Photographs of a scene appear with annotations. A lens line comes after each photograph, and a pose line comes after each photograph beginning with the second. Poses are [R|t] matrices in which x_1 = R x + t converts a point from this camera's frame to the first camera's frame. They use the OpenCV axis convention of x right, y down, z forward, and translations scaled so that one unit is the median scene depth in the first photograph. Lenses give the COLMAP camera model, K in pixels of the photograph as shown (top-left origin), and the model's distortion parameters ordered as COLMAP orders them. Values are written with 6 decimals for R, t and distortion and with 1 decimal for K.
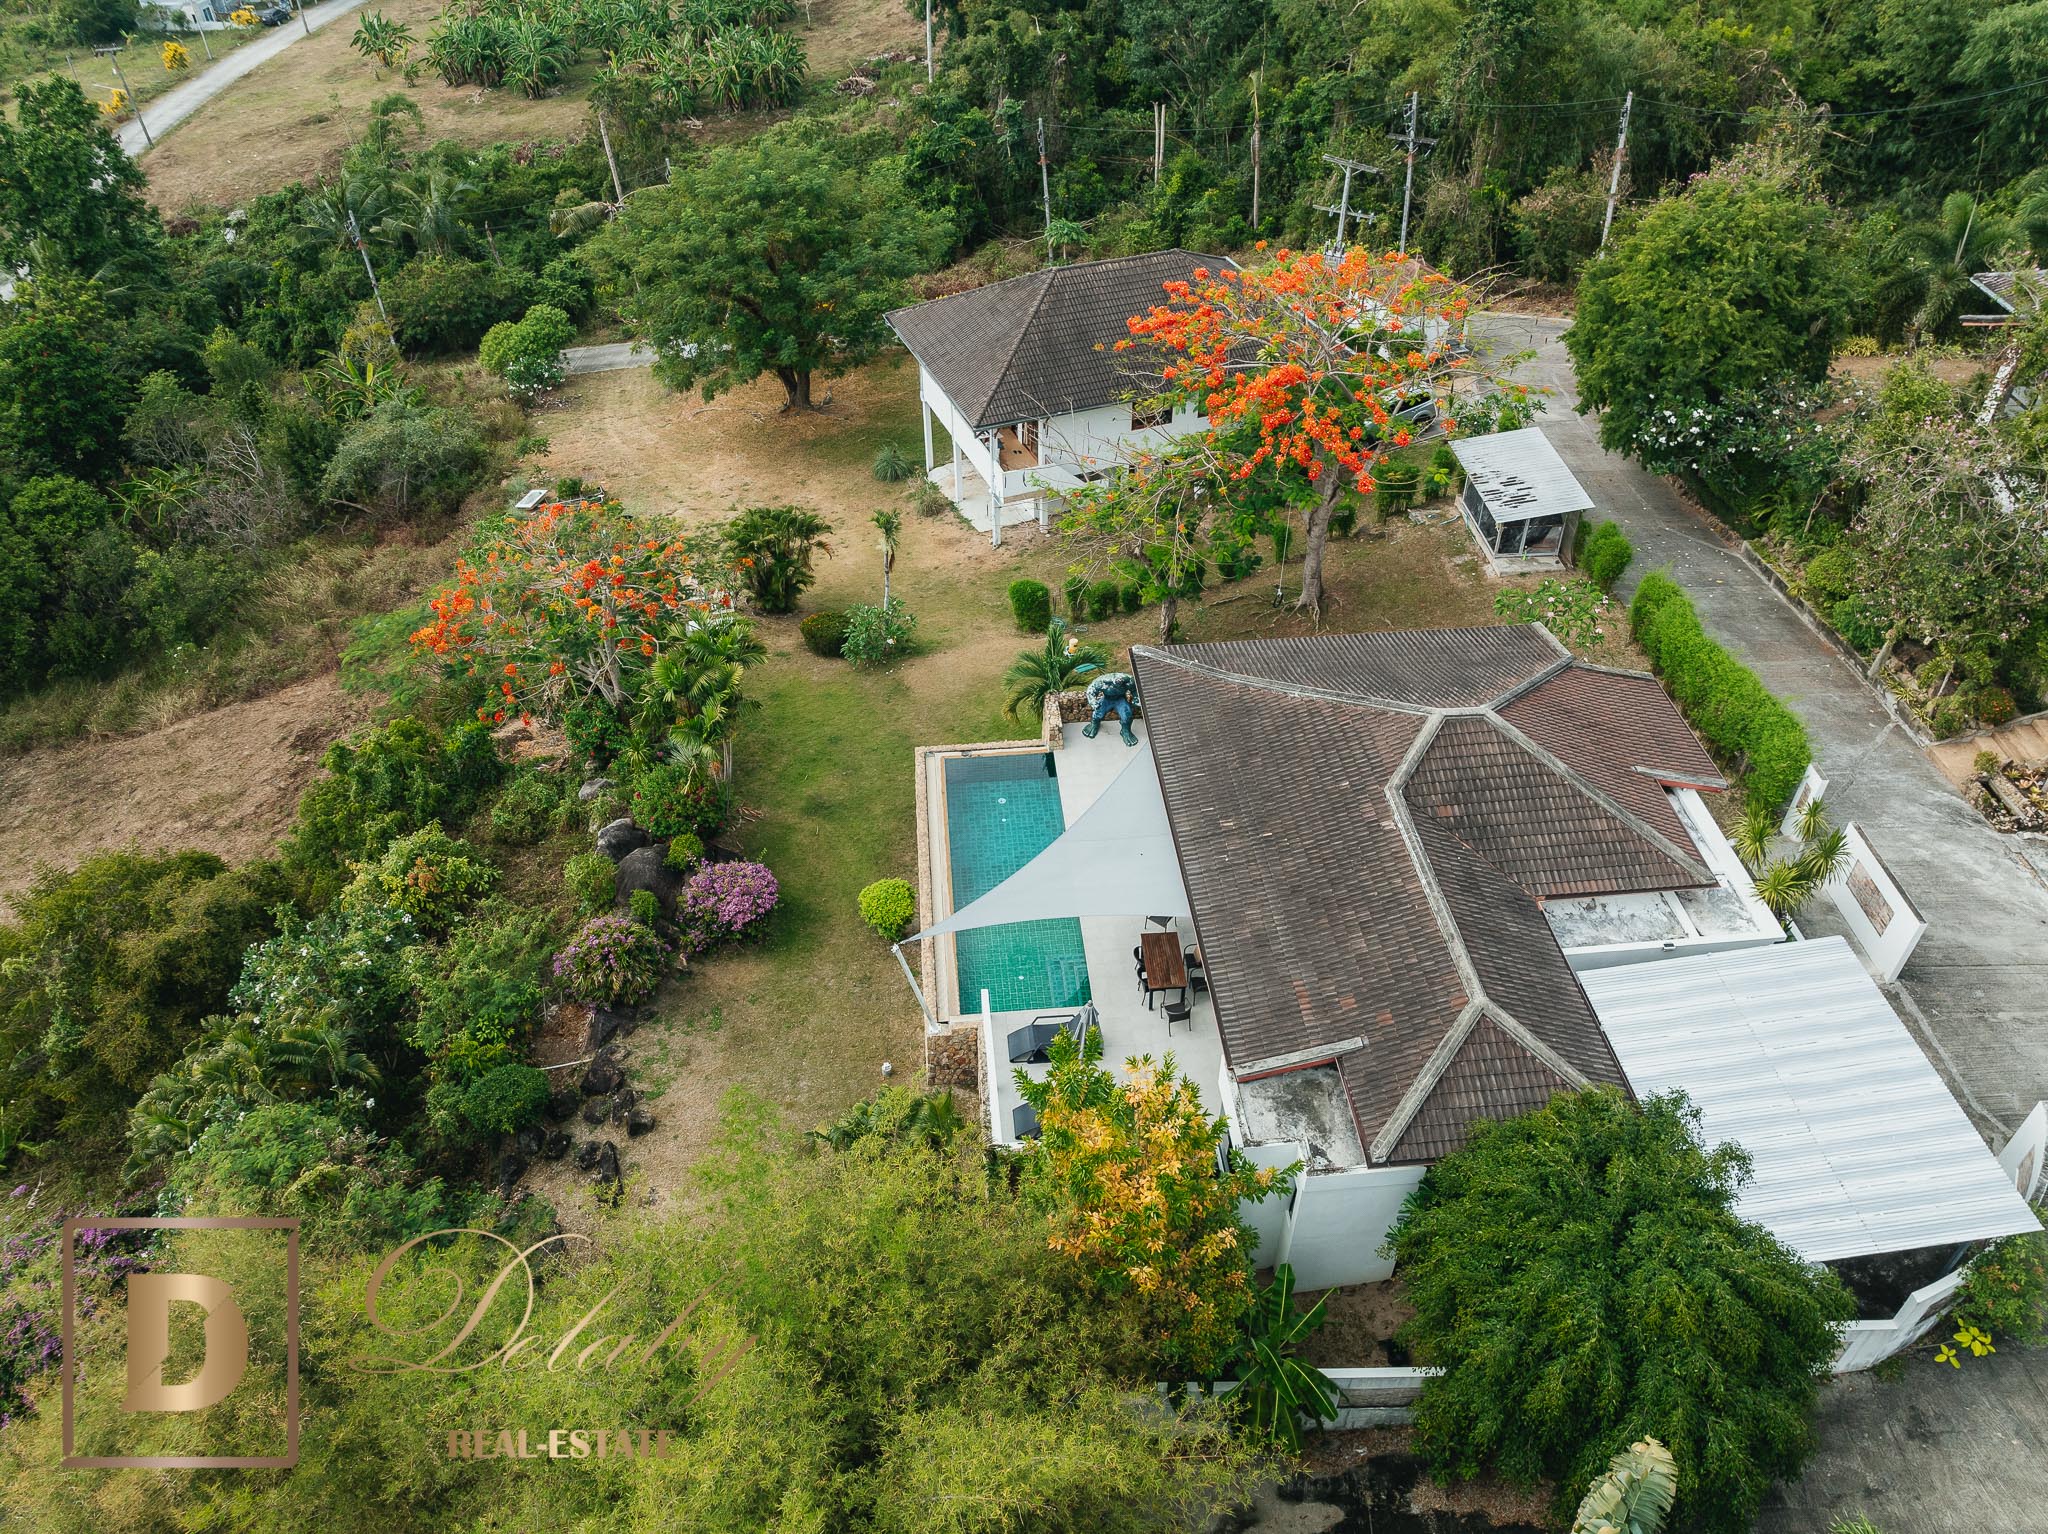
lens RADIAL K [[1439.9, 0, 1024.0], [0, 1439.9, 767.0], [0, 0, 1]] dist [-0.041866, 0.001813]
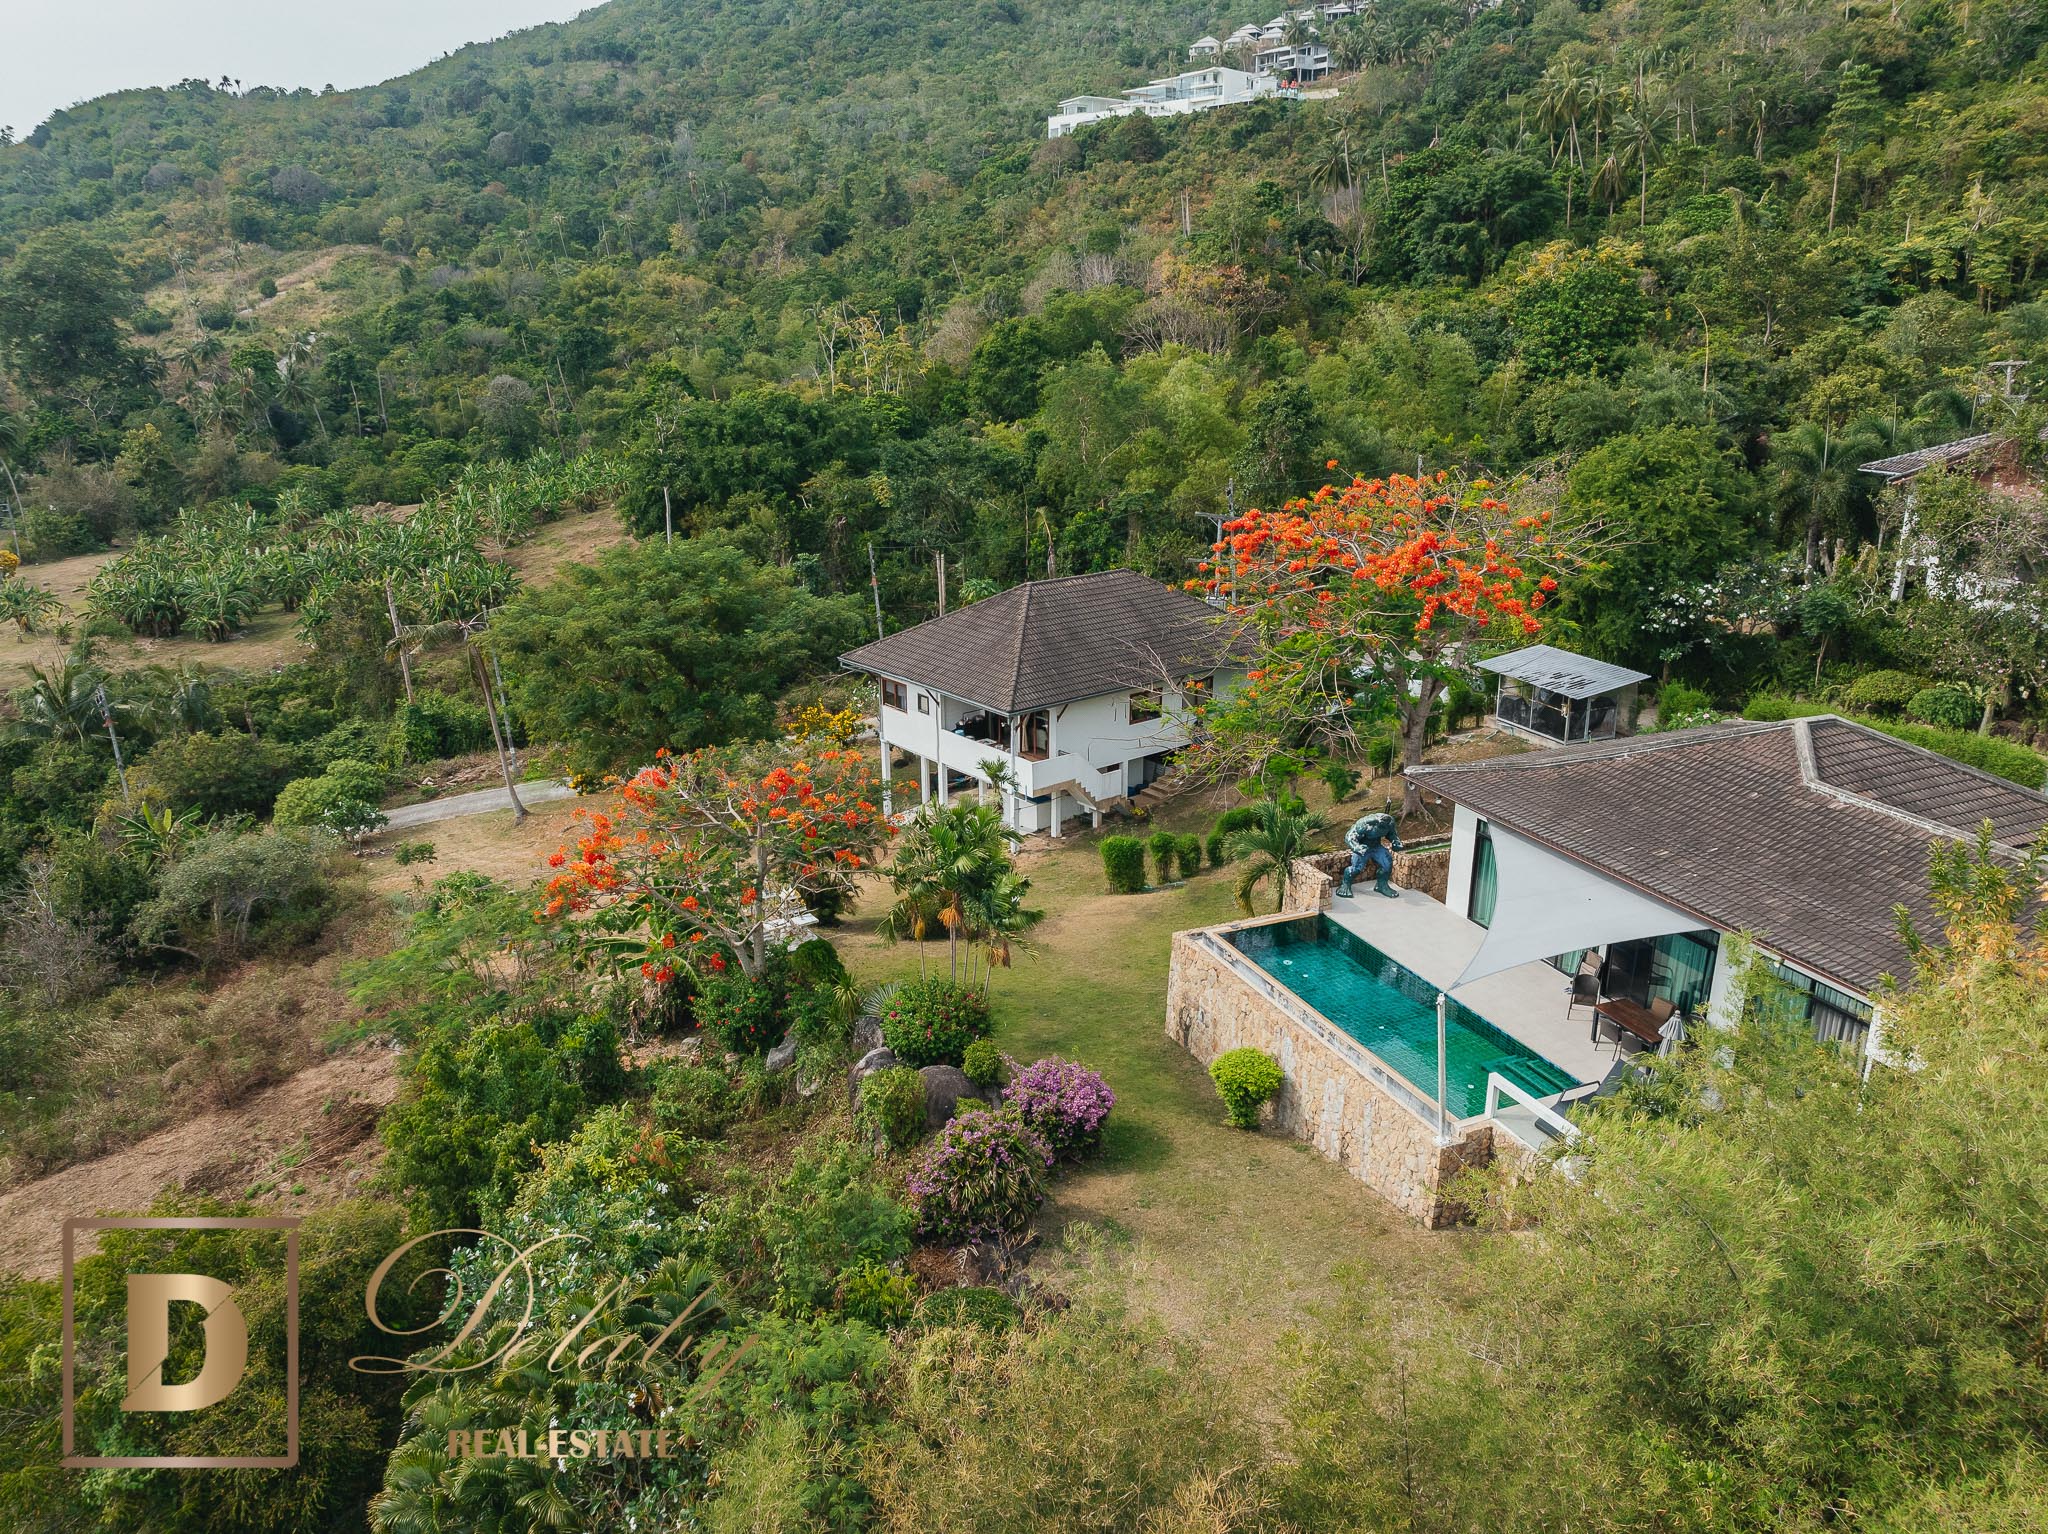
lens RADIAL K [[1442.8, 0, 1025.1], [0, 1442.8, 767.3], [0, 0, 1]] dist [-0.055268, 0.025595]
pose [[0.951333, -0.091210, 0.294359, -0.269705], [0.197928, 0.912978, -0.356785, 0.123959], [-0.236201, 0.397683, 0.886599, 0.136479]]
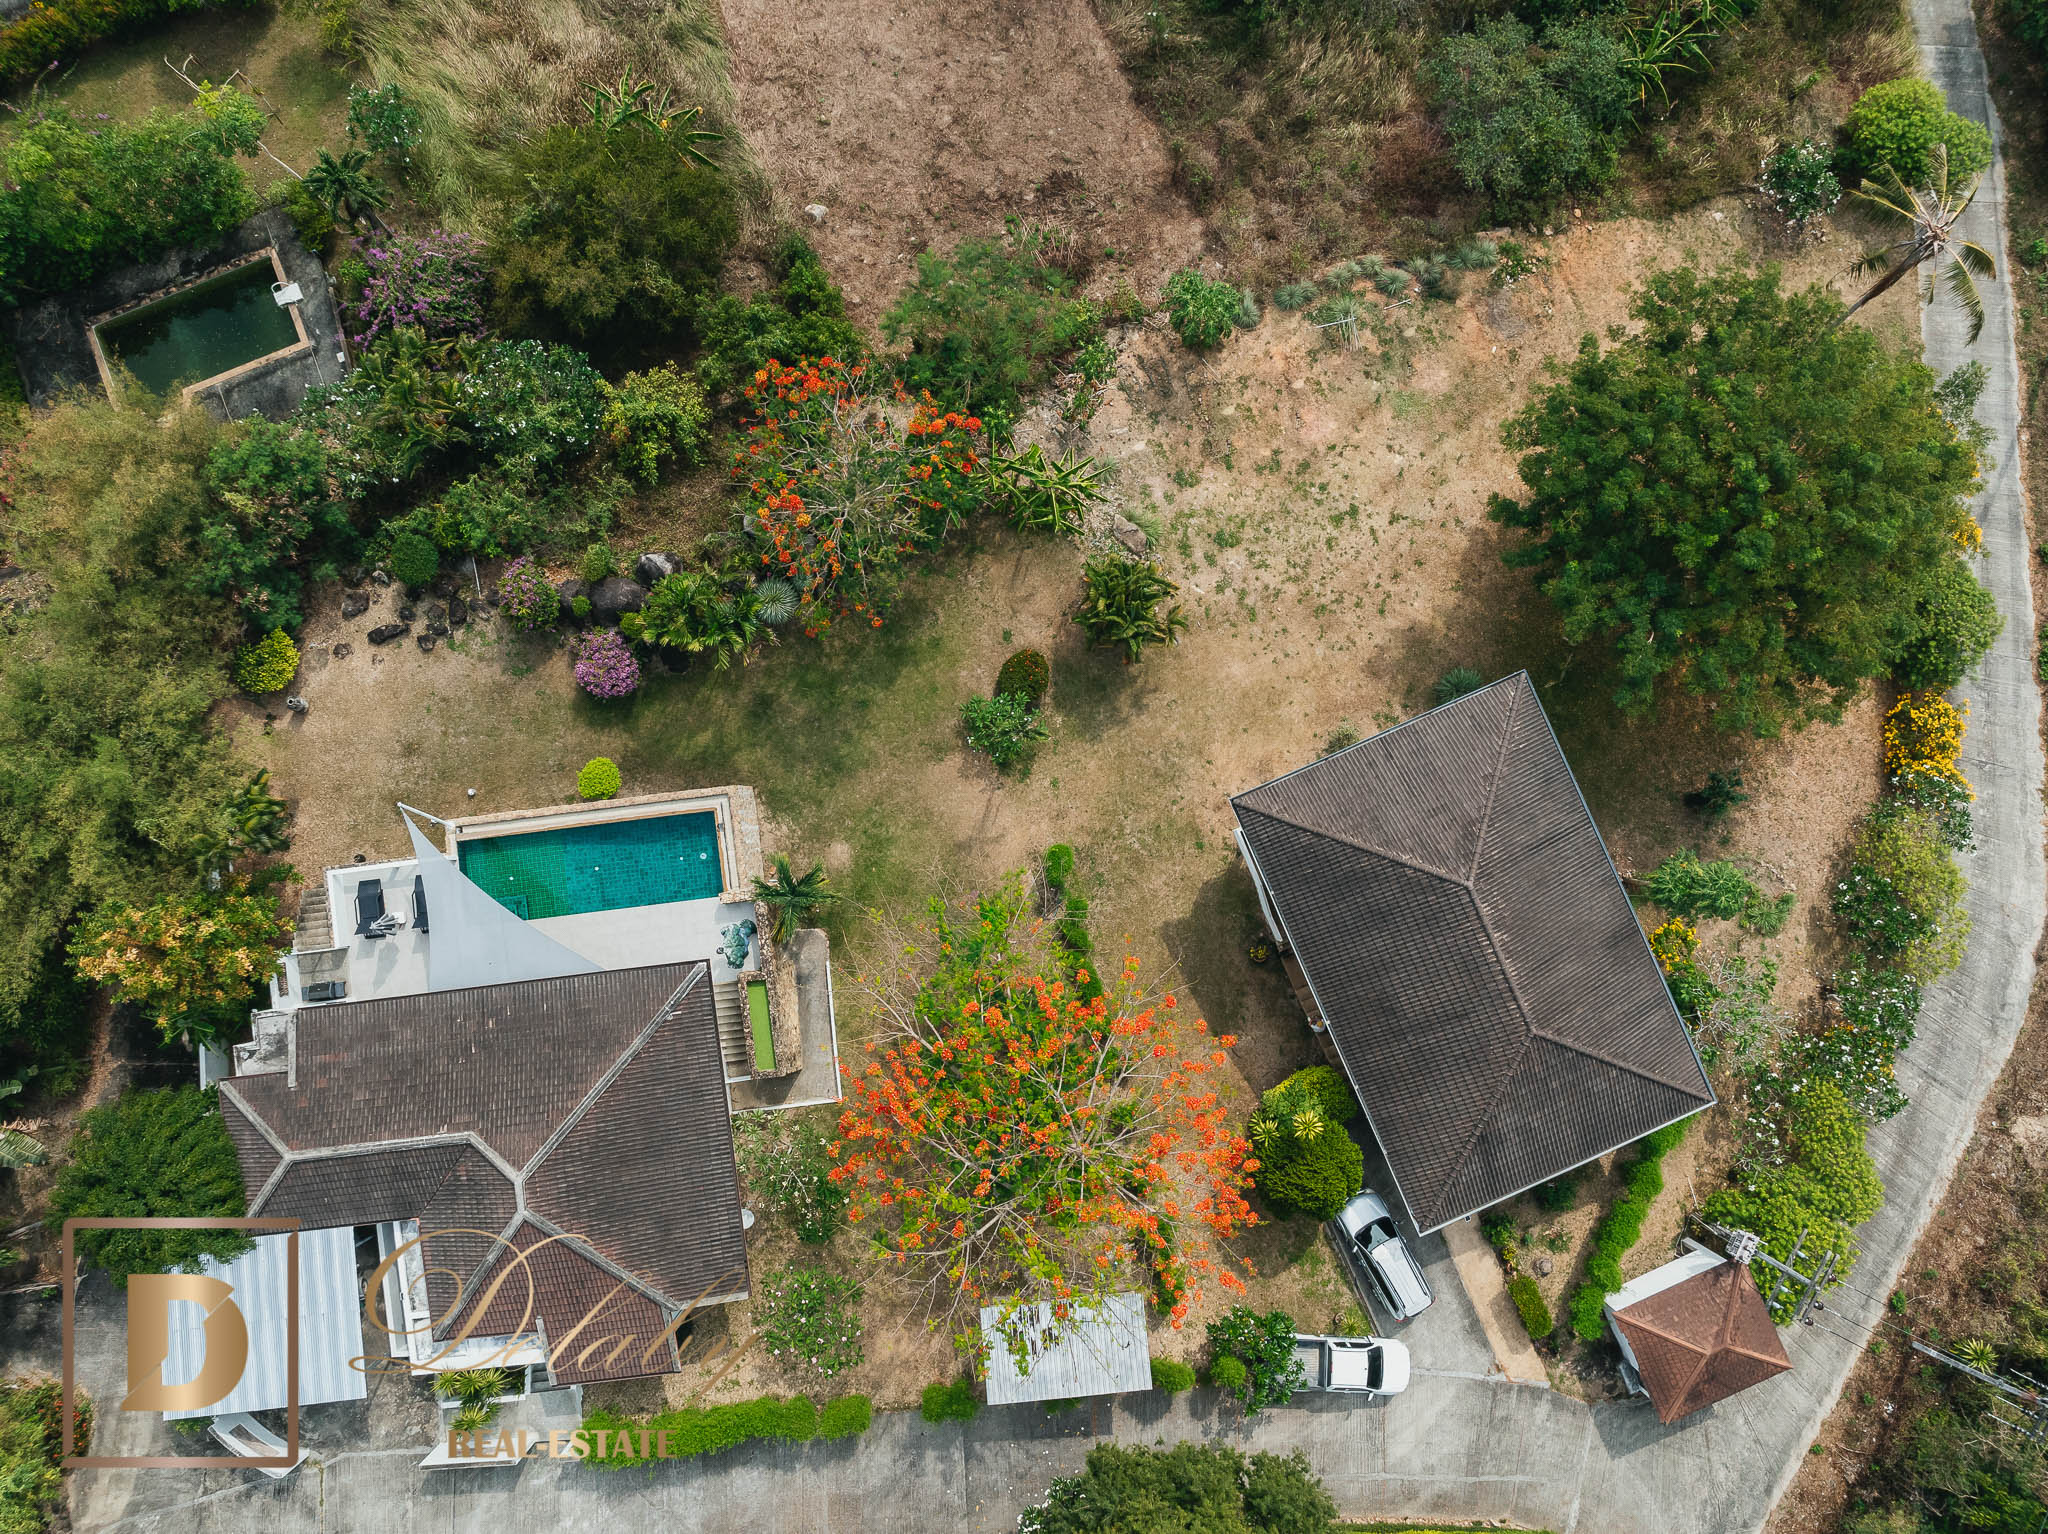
lens RADIAL K [[1439.9, 0, 1024.0], [0, 1439.9, 767.0], [0, 0, 1]] dist [-0.041866, 0.001813]
pose [[0.041656, 0.998812, -0.025282, -0.031515], [-0.652186, 0.046352, 0.756640, -0.753006], [0.756913, -0.015030, 0.653342, 0.242451]]
